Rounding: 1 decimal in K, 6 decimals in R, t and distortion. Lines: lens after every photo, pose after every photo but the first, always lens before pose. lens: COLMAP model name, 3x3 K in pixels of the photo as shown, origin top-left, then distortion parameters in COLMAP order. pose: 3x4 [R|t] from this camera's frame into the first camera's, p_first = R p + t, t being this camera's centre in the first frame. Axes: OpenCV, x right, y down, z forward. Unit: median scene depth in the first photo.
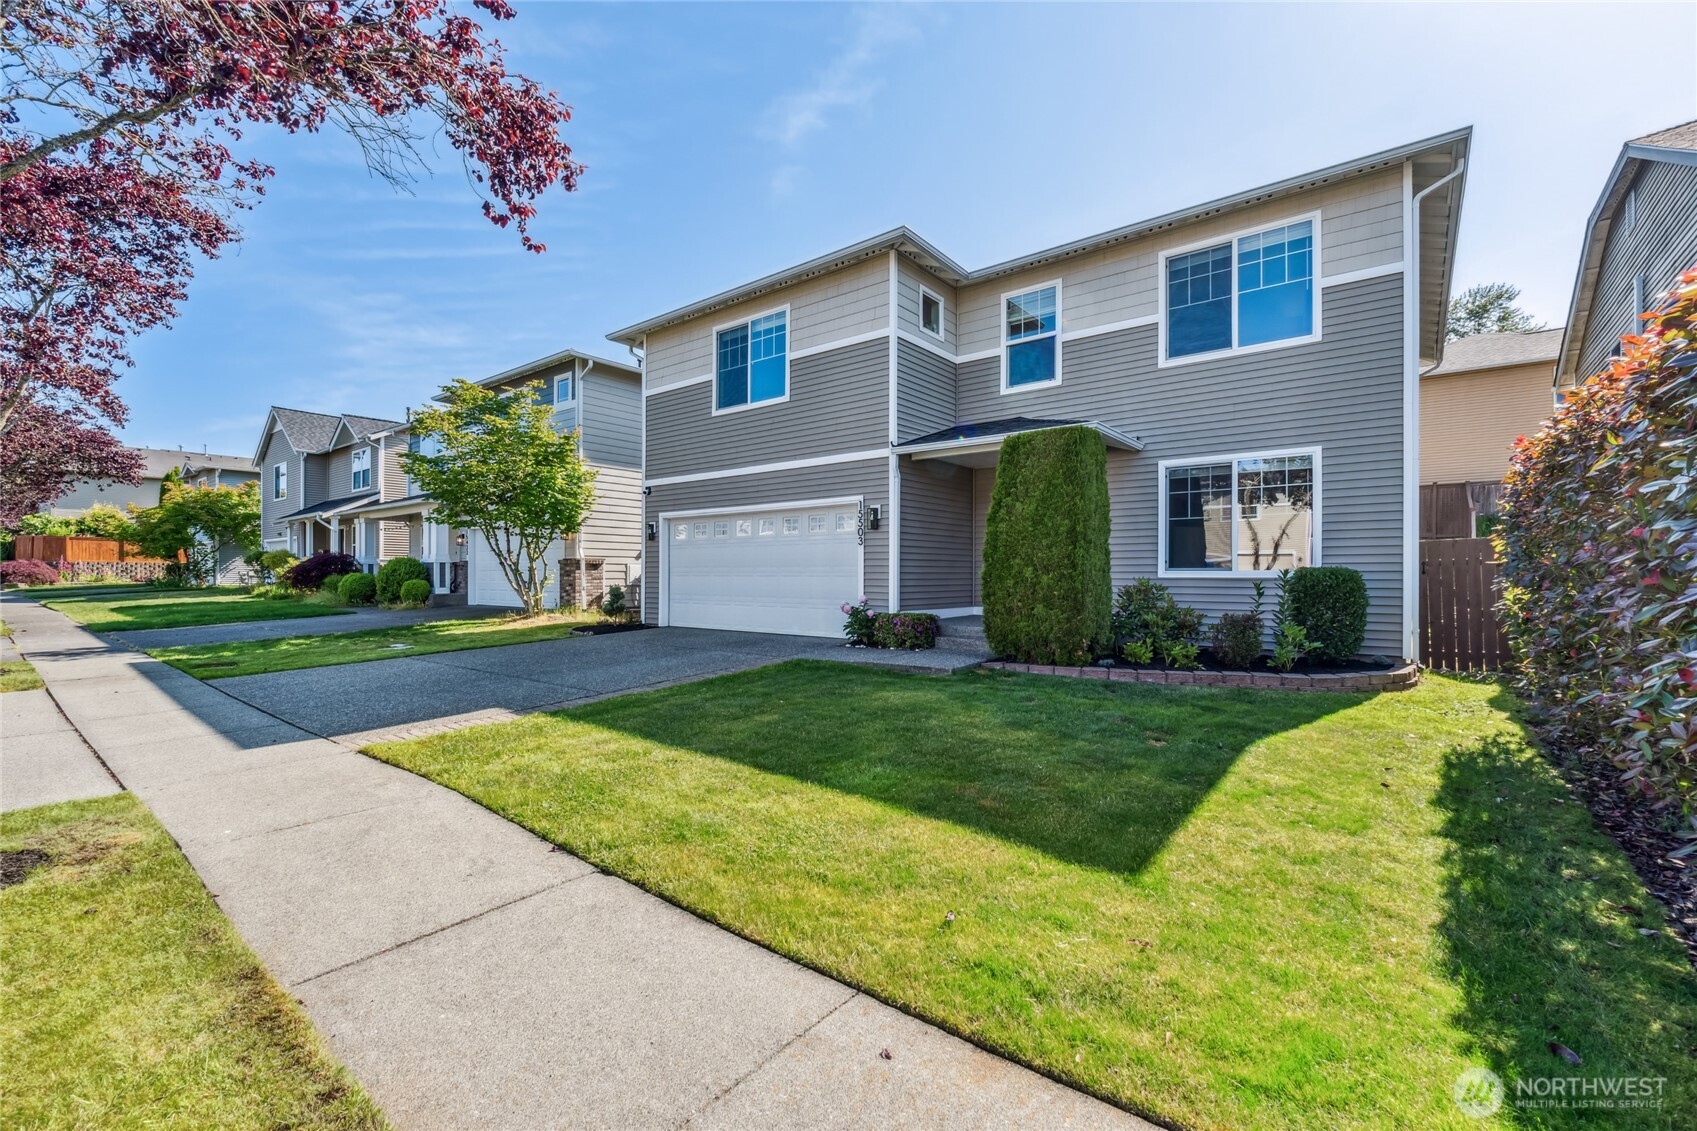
lens RADIAL K [[726.4, 0, 851.9], [0, 726.4, 574.8], [0, 0, 1]] dist [-0.012070, 0.000645]
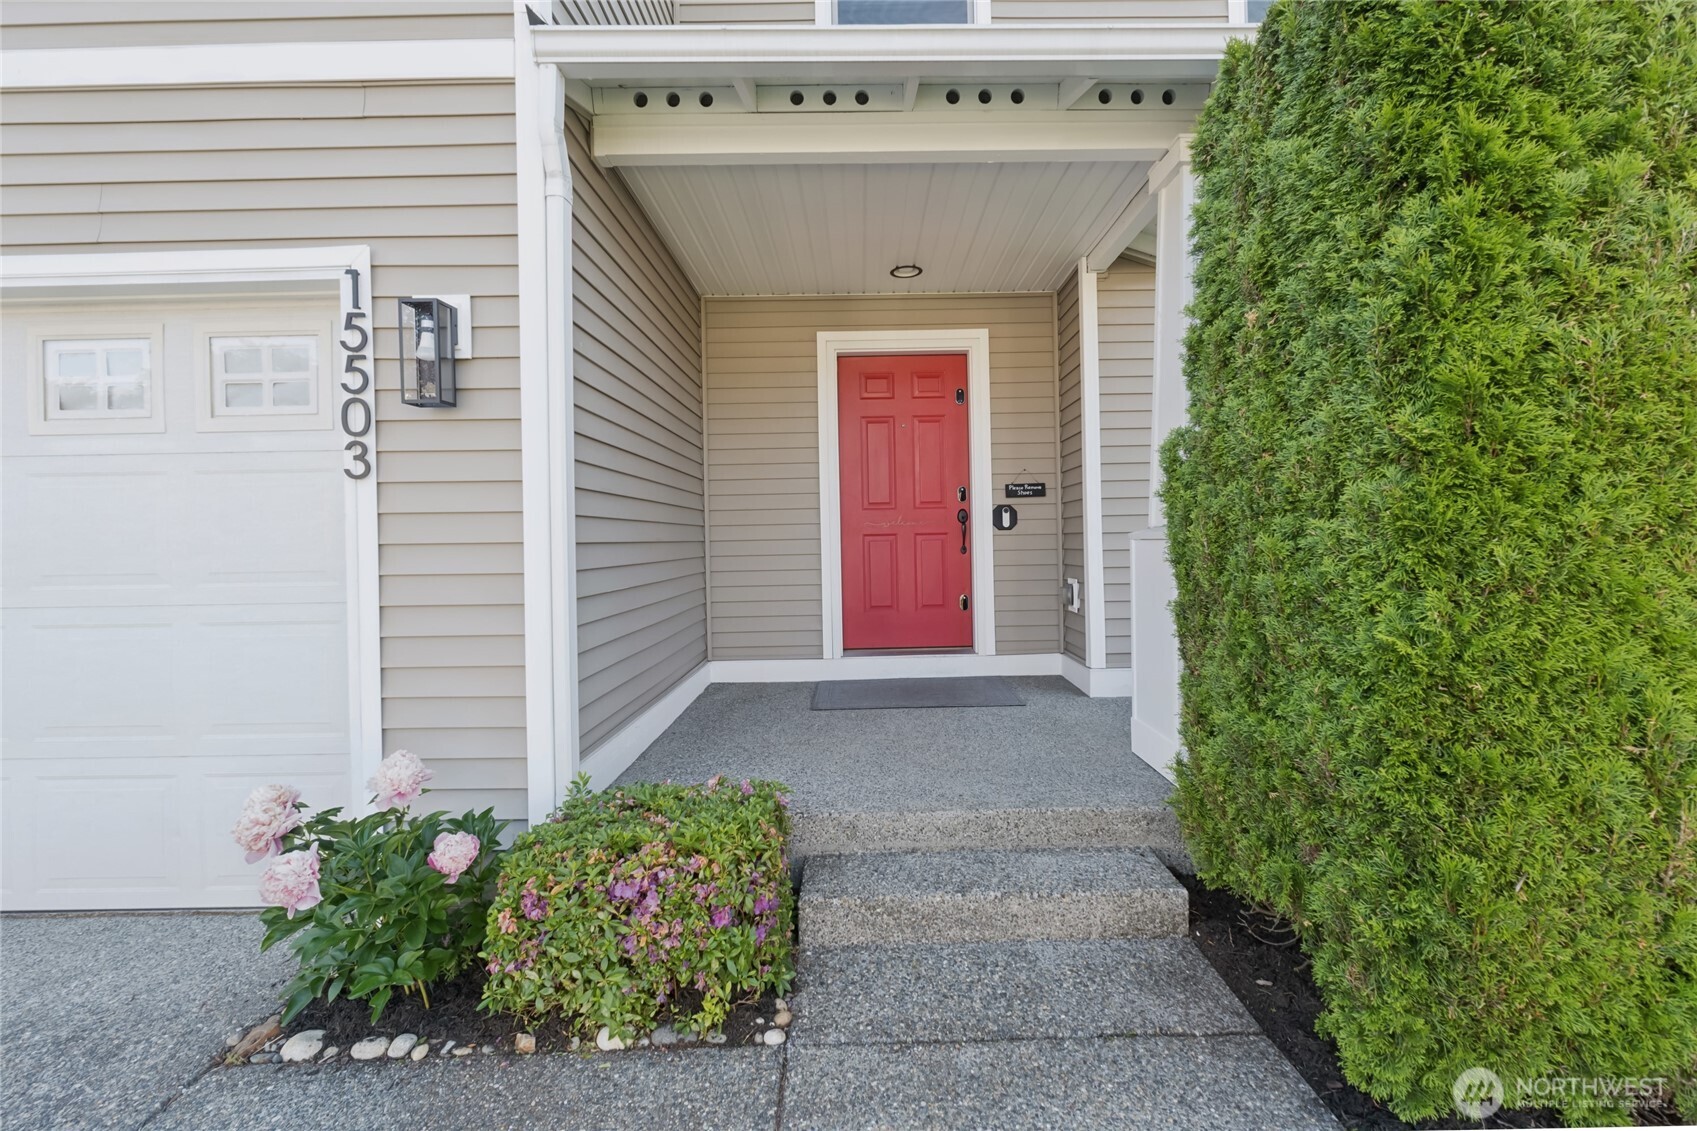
lens RADIAL K [[726.4, 0, 876.5], [0, 726.4, 539.3], [0, 0, 1]] dist [-0.012070, 0.000645]
pose [[0.770663, -0.012843, 0.637113, -0.004914], [0.018349, 0.999830, -0.002041, -0.018828], [-0.636979, 0.013264, 0.770767, 0.682678]]
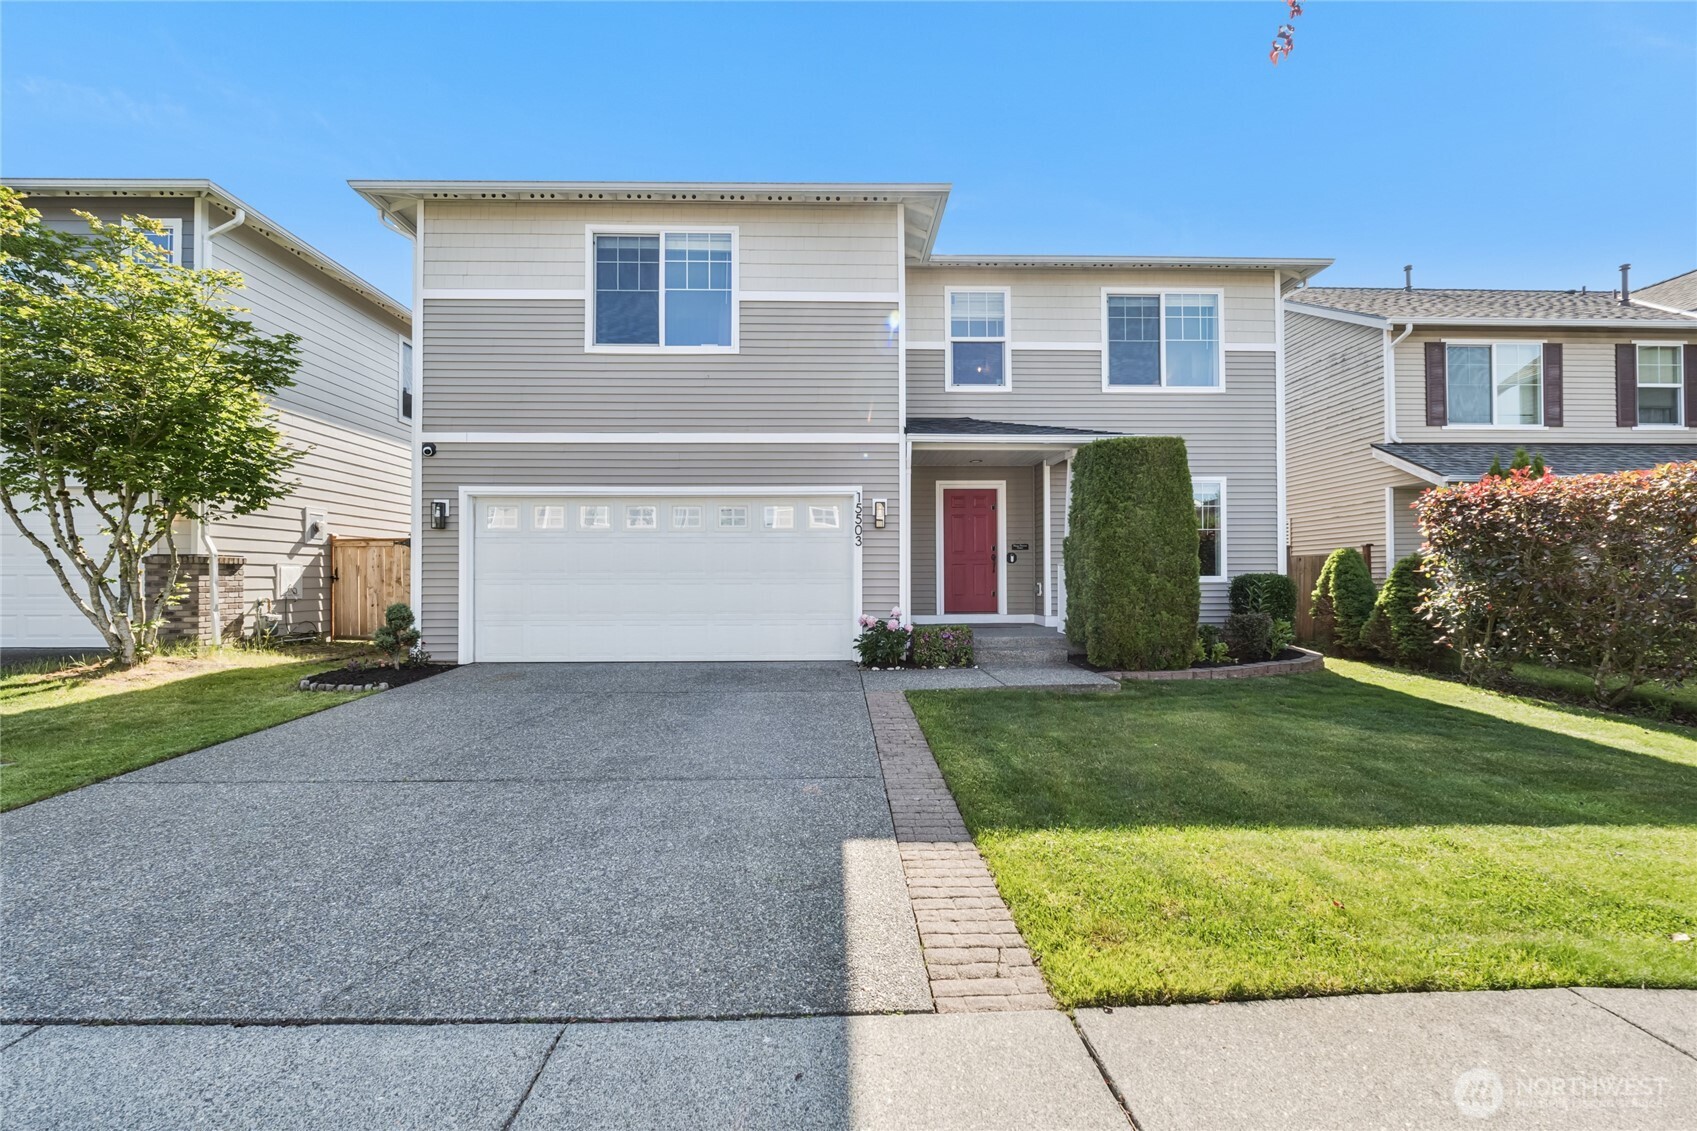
lens RADIAL K [[726.4, 0, 847.2], [0, 726.4, 570.2], [0, 0, 1]] dist [-0.012070, 0.000645]
pose [[0.765348, 0.005281, 0.643595, -0.486017], [0.002839, 0.999929, -0.011581, -0.003374], [-0.643610, 0.010691, 0.765279, 0.345936]]
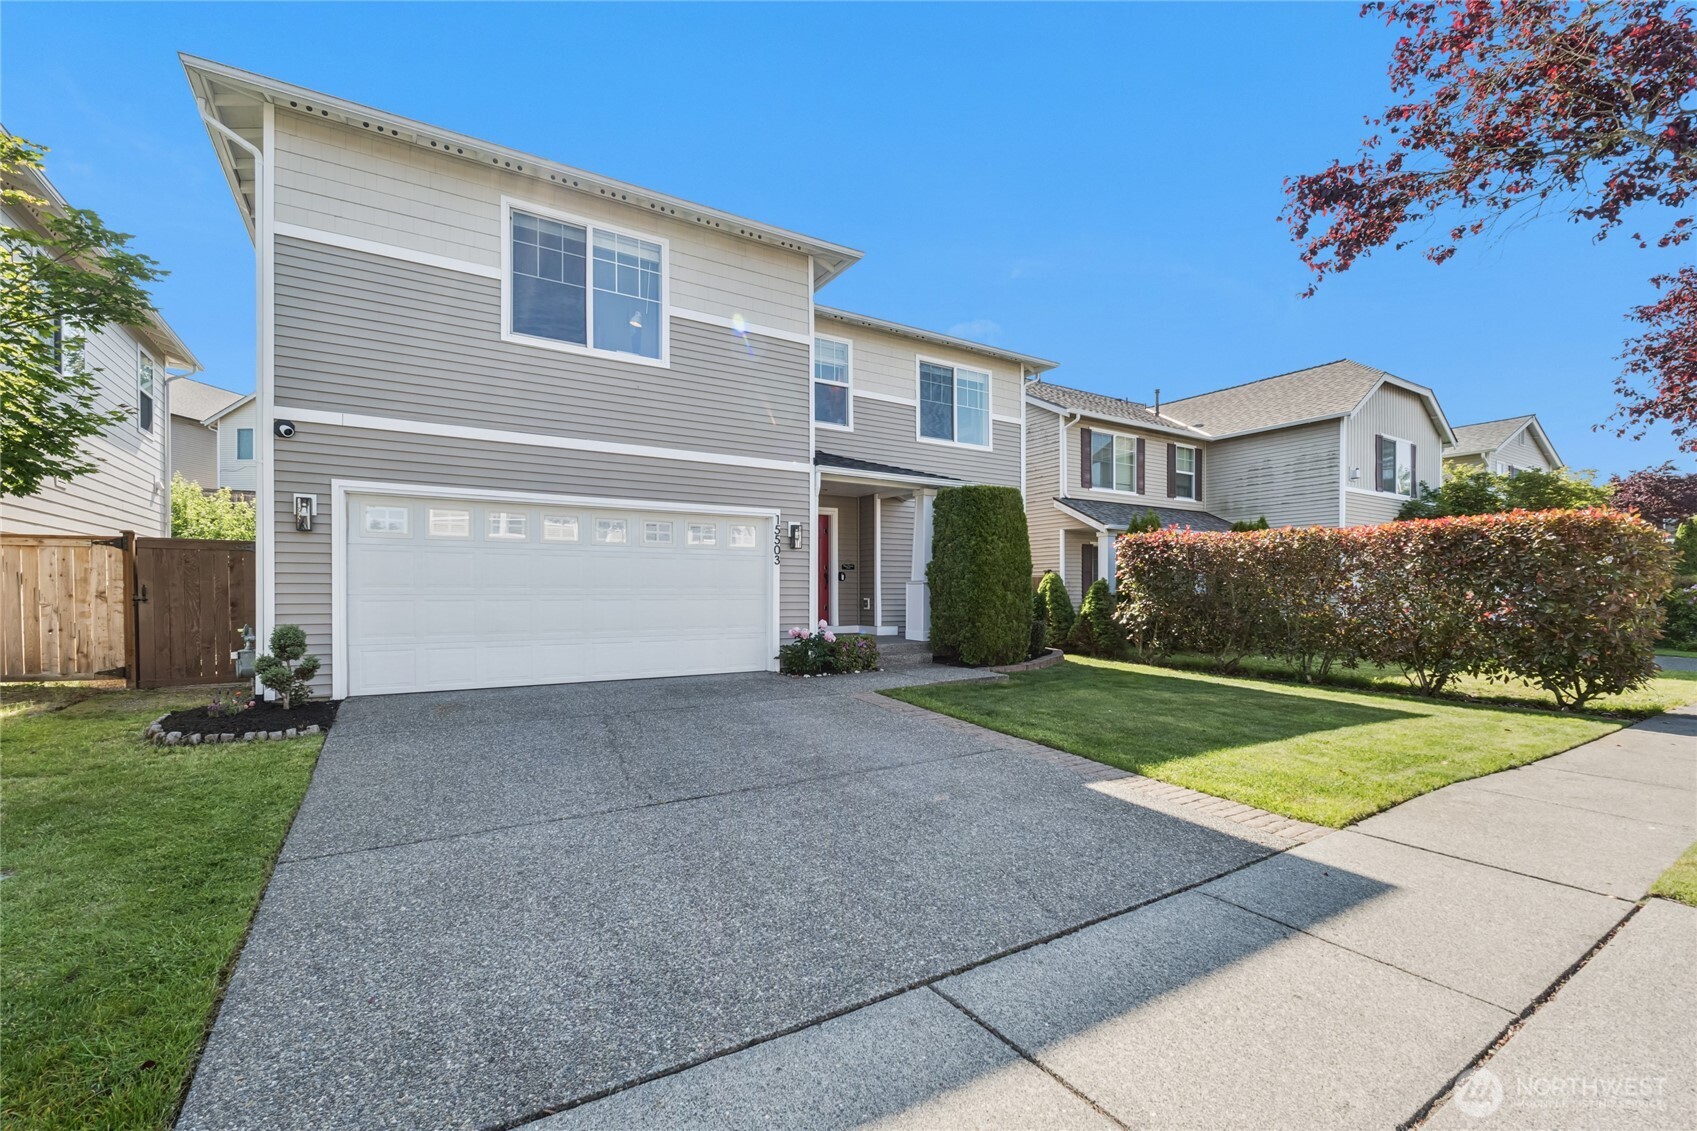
lens RADIAL K [[726.4, 0, 847.8], [0, 726.4, 593.0], [0, 0, 1]] dist [-0.012070, 0.000645]
pose [[0.327503, -0.000152, 0.944850, -0.738407], [-0.001085, 0.999999, 0.000537, -0.005950], [-0.944850, -0.001200, 0.327502, 0.573560]]
